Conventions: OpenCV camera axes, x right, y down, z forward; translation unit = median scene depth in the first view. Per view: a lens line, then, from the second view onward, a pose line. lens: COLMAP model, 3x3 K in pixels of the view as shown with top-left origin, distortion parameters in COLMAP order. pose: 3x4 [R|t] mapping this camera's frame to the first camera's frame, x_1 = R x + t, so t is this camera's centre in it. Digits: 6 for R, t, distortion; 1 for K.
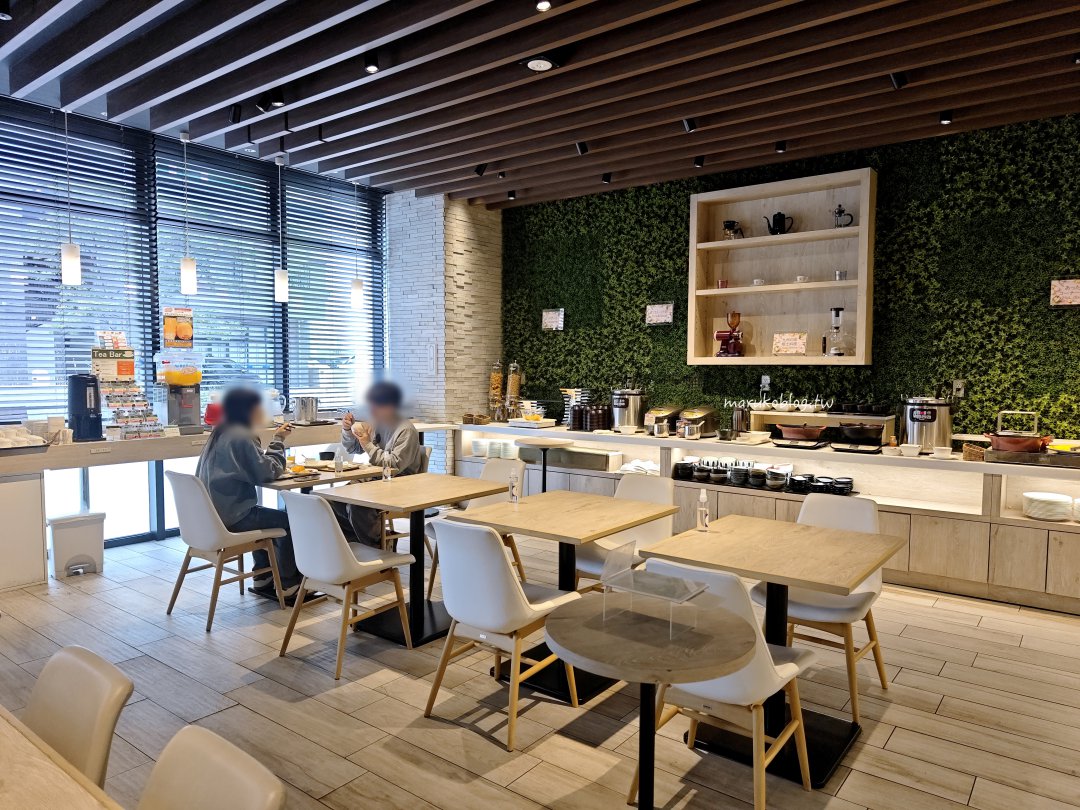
lens RADIAL K [[727.0, 0, 538.9], [0, 727.0, 407.4], [0, 0, 1]] dist [0.003388, -0.002315]
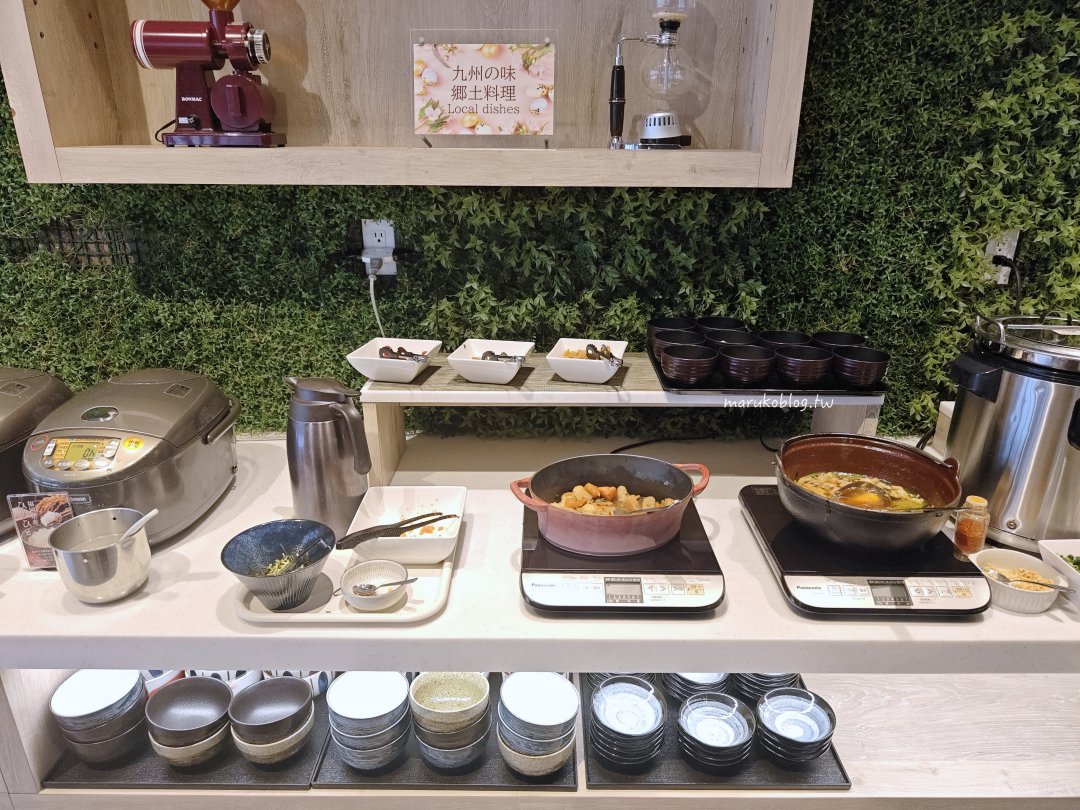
lens RADIAL K [[727.0, 0, 542.1], [0, 727.0, 409.7], [0, 0, 1]] dist [0.003388, -0.002315]
pose [[0.790740, -0.220624, 0.571012, 0.195798], [0.032121, 0.946464, 0.321208, -0.063056], [-0.611309, -0.235651, 0.755493, 0.761542]]
